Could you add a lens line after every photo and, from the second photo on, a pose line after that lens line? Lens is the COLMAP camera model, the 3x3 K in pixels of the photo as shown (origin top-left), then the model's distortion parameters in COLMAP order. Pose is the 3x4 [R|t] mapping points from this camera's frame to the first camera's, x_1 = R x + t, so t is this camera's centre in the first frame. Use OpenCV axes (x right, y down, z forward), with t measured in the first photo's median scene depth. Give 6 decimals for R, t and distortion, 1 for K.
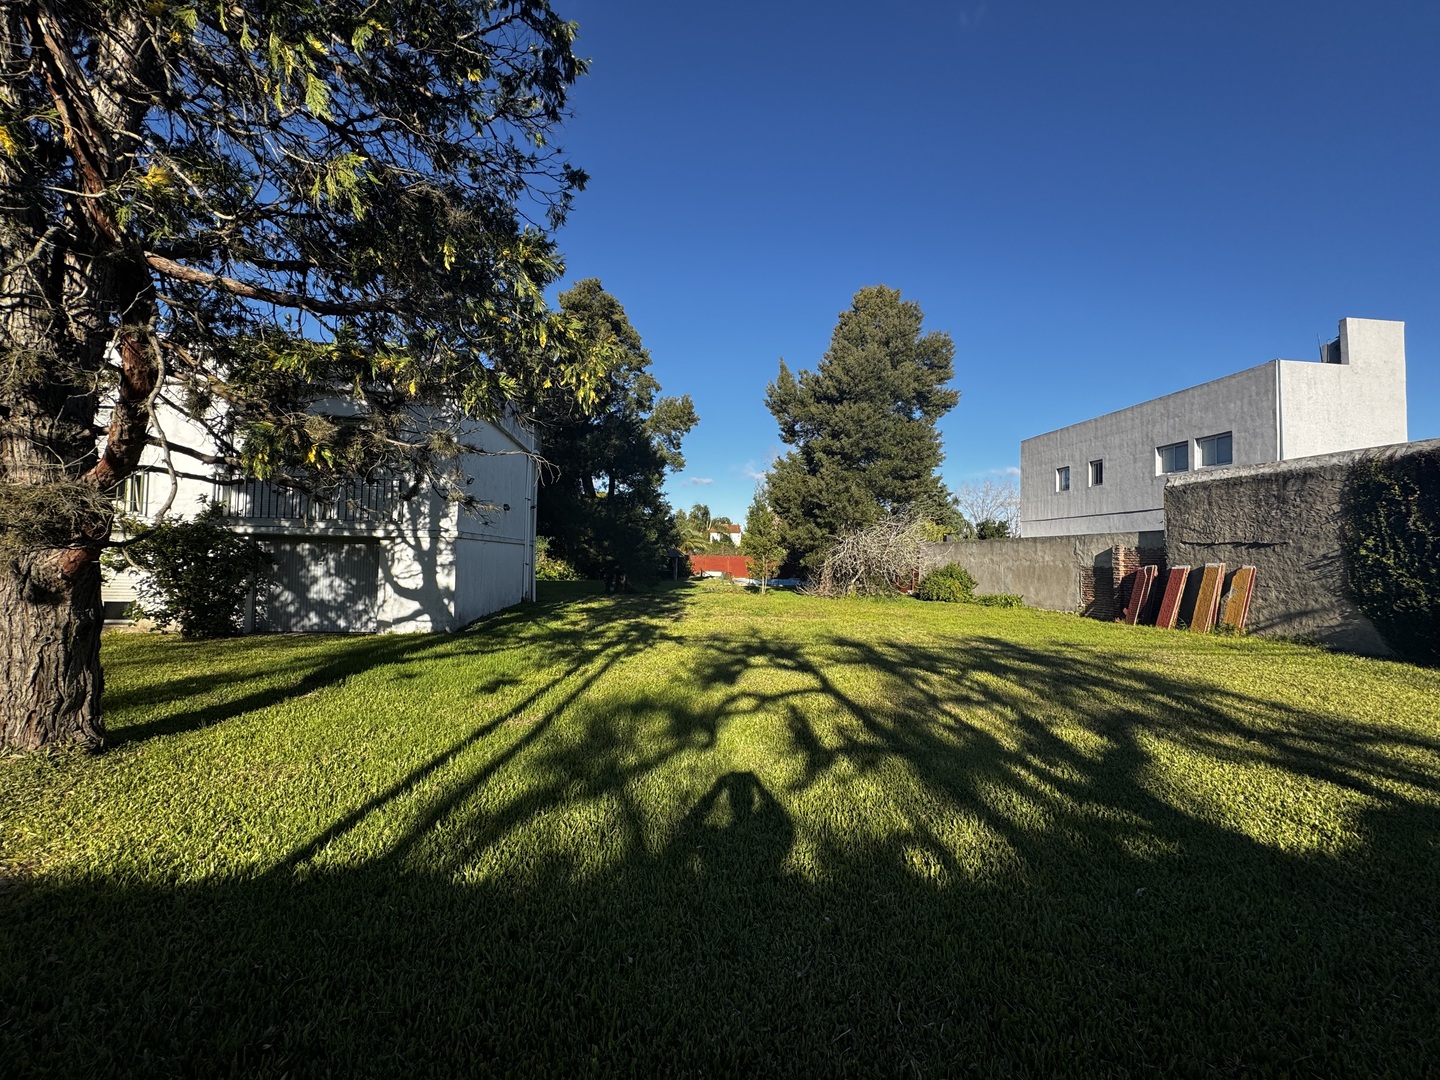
lens RADIAL K [[570.7, 0, 714.5], [0, 570.7, 538.5], [0, 0, 1]] dist [-0.025161, 0.000027]
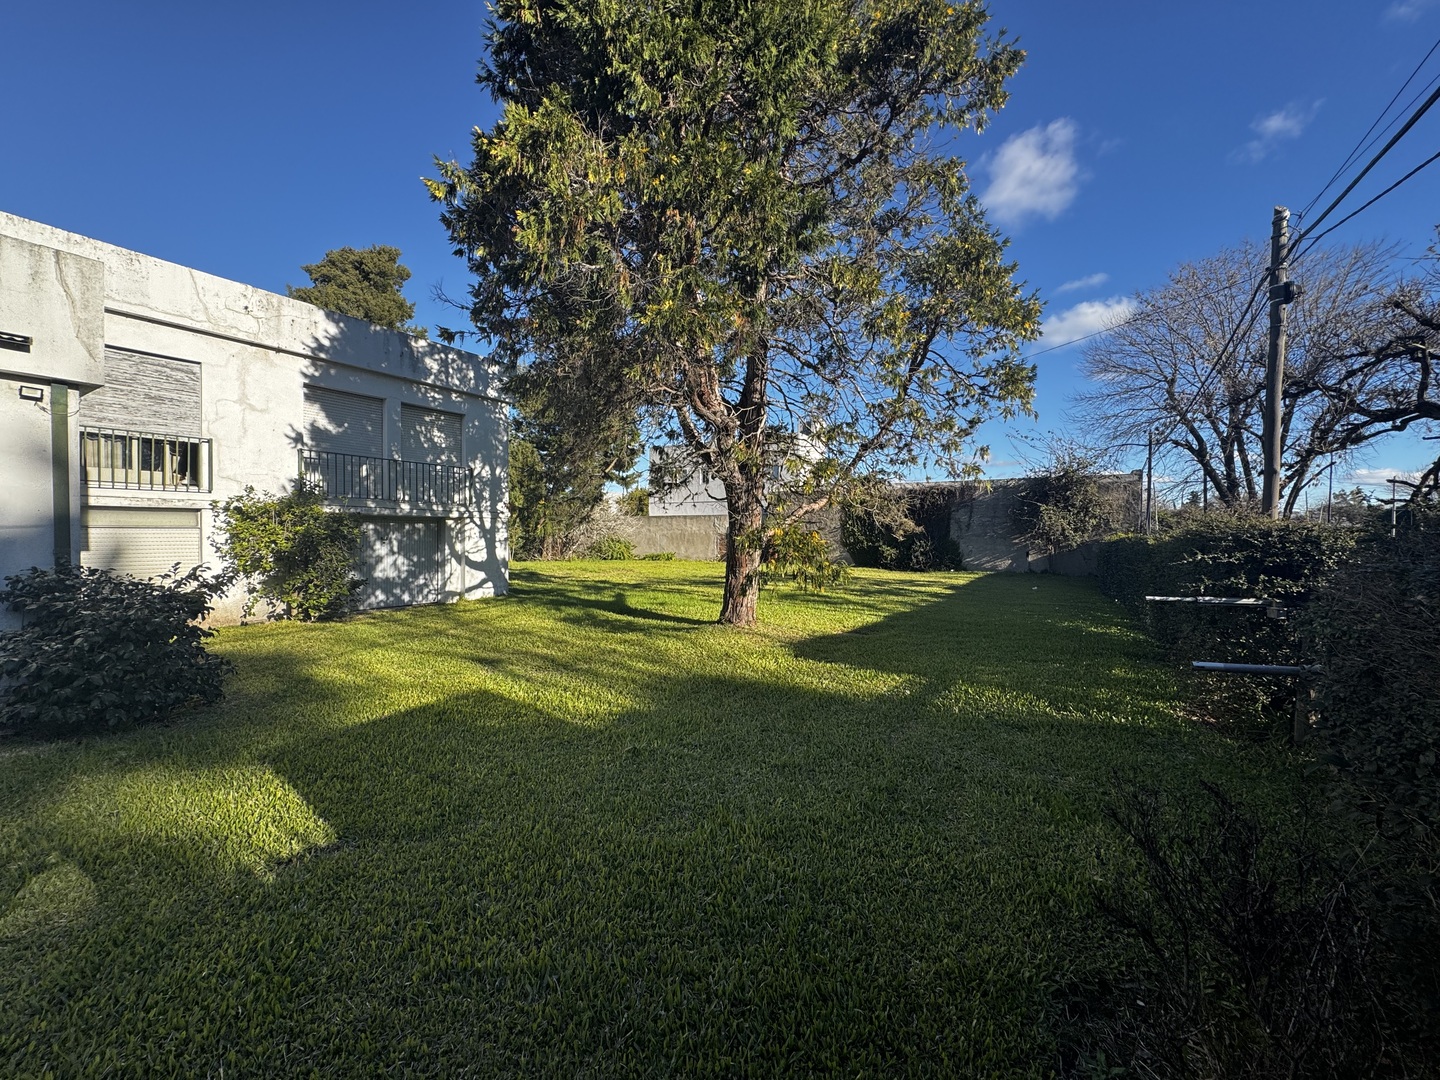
lens RADIAL K [[570.7, 0, 727.3], [0, 570.7, 537.1], [0, 0, 1]] dist [-0.025161, 0.000027]
pose [[0.613056, -0.022142, 0.789729, -1.141395], [-0.019733, 0.998866, 0.043324, -0.023934], [-0.789793, -0.042143, 0.611924, -0.135224]]
